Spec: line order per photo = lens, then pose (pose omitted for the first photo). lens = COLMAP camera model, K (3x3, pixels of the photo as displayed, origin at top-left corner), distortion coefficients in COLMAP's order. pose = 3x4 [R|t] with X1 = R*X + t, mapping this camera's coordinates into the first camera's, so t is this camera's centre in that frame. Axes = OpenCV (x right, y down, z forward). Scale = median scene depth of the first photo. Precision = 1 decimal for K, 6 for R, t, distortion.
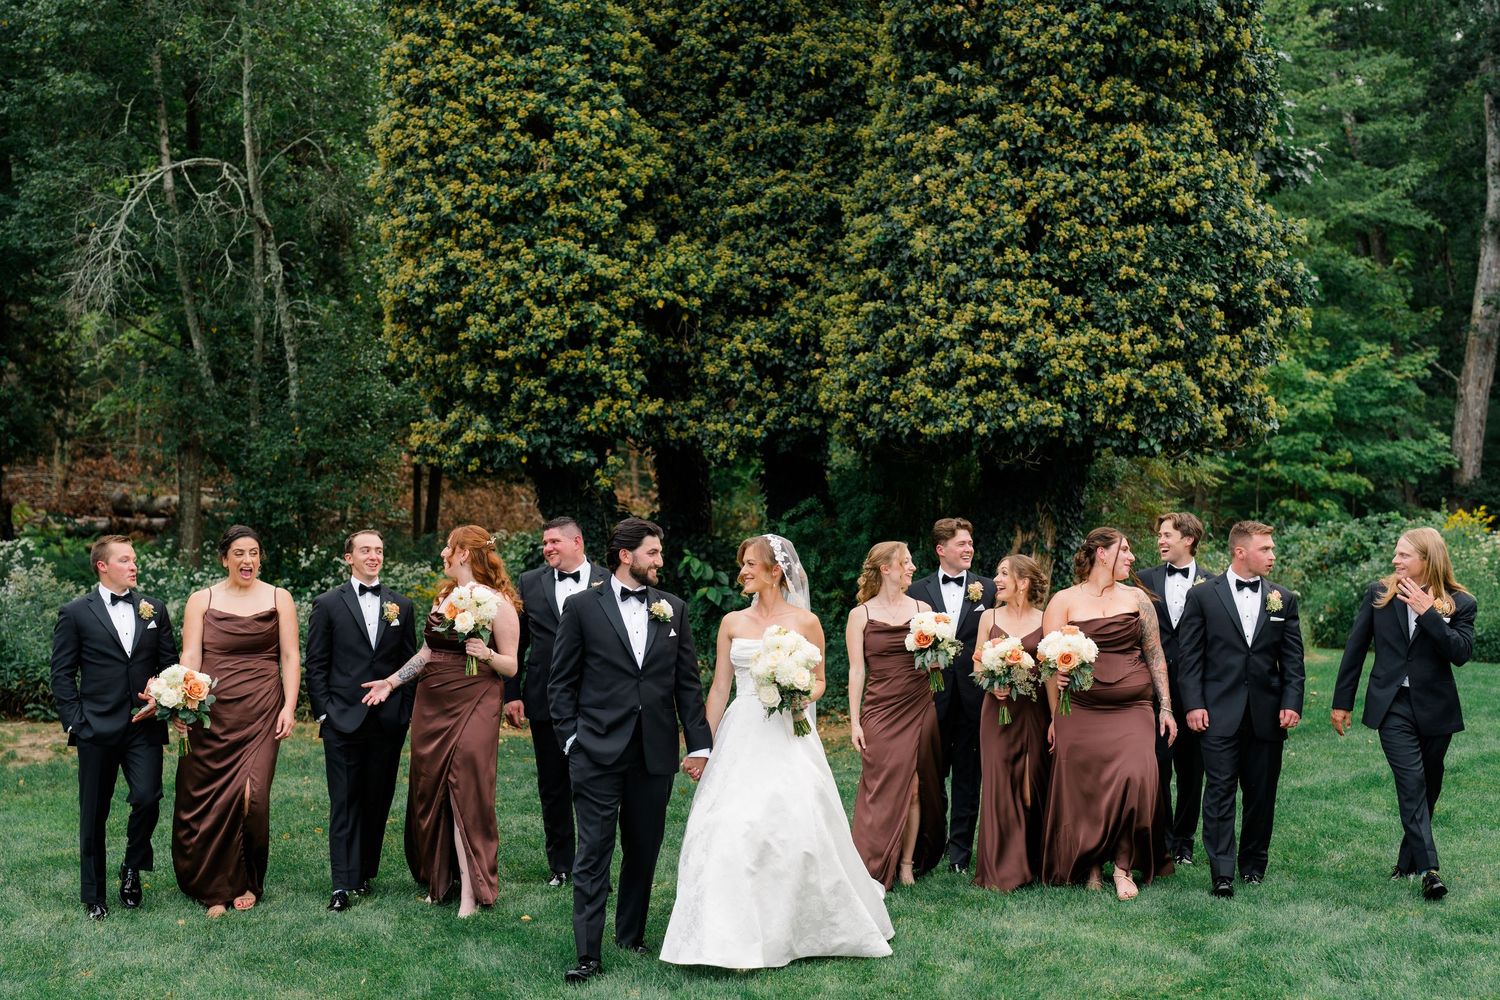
lens RADIAL K [[2194.8, 0, 712.3], [0, 2194.8, 500.2], [0, 0, 1]] dist [-0.008896, 0.054887]
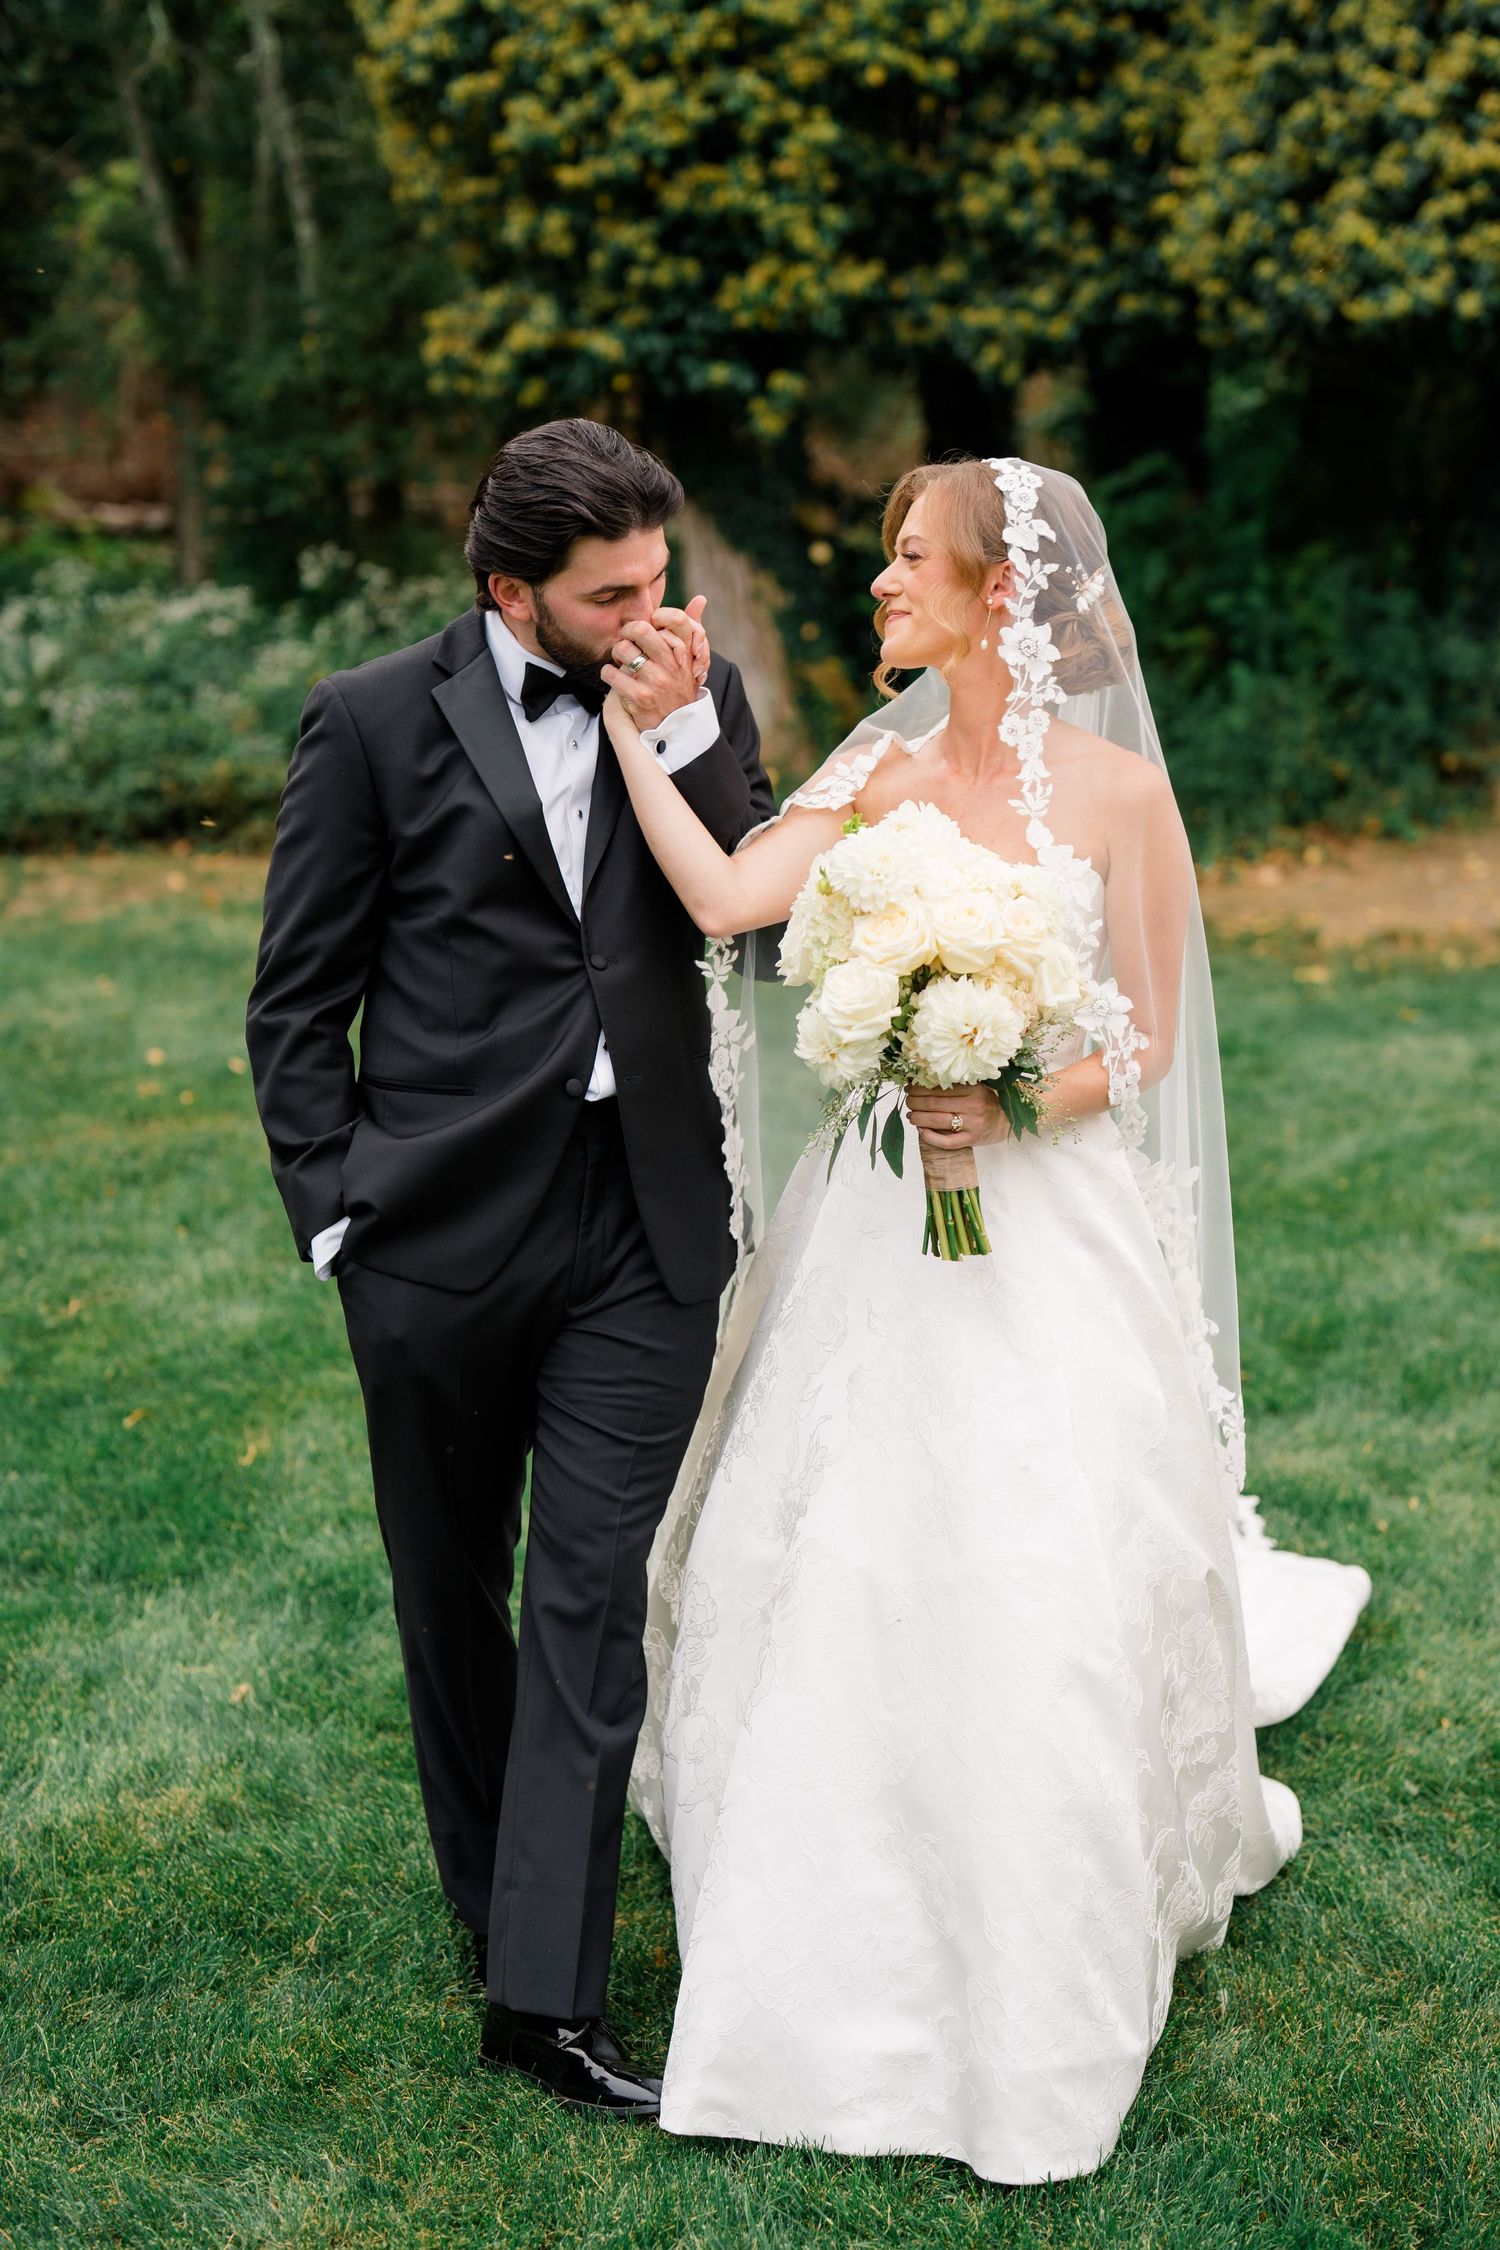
lens RADIAL K [[3196.2, 0, 750.0], [0, 3196.2, 1125.0], [0, 0, 1]] dist [-0.151318, 1.036948]
pose [[0.989334, 0.030466, -0.142443, 0.063611], [-0.002448, 0.981222, 0.192865, 0.010165], [0.145644, -0.190459, 0.970831, 0.217311]]
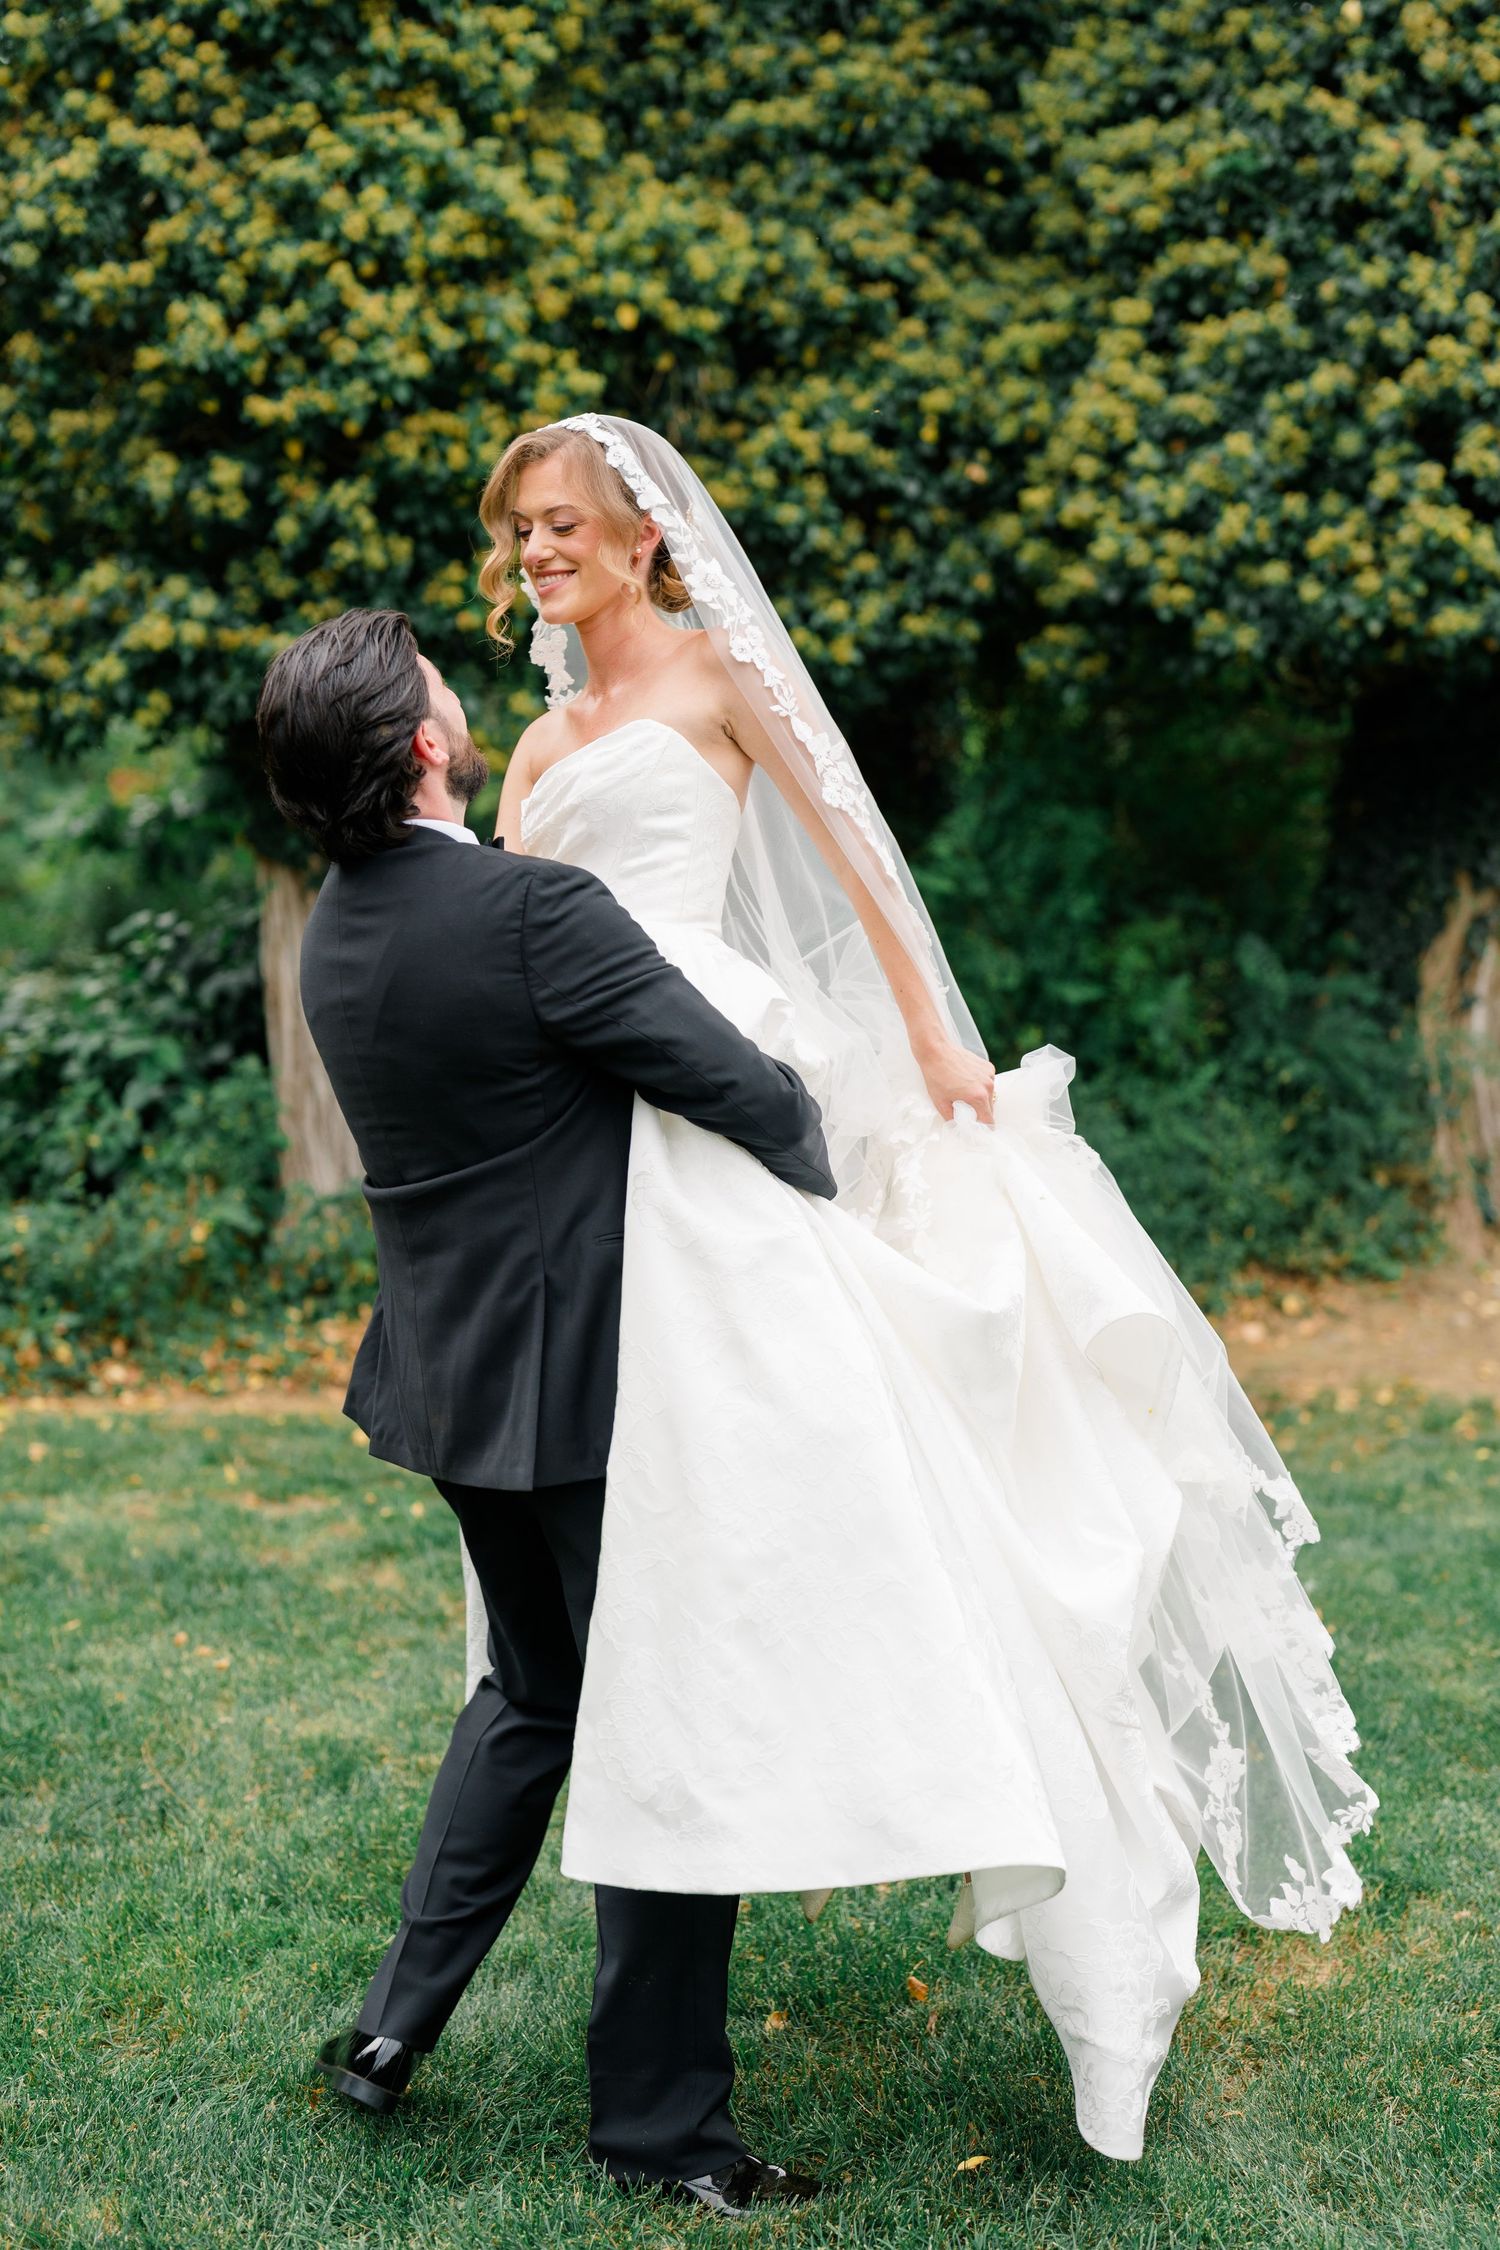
lens RADIAL K [[3105.4, 0, 750.0], [0, 3105.4, 1125.0], [0, 0, 1]] dist [-0.015984, 0.111870]
pose [[0.937425, -0.019251, 0.347655, -0.206216], [-0.000132, 0.998451, 0.055644, 0.026524], [-0.348187, -0.052208, 0.935970, 0.466551]]
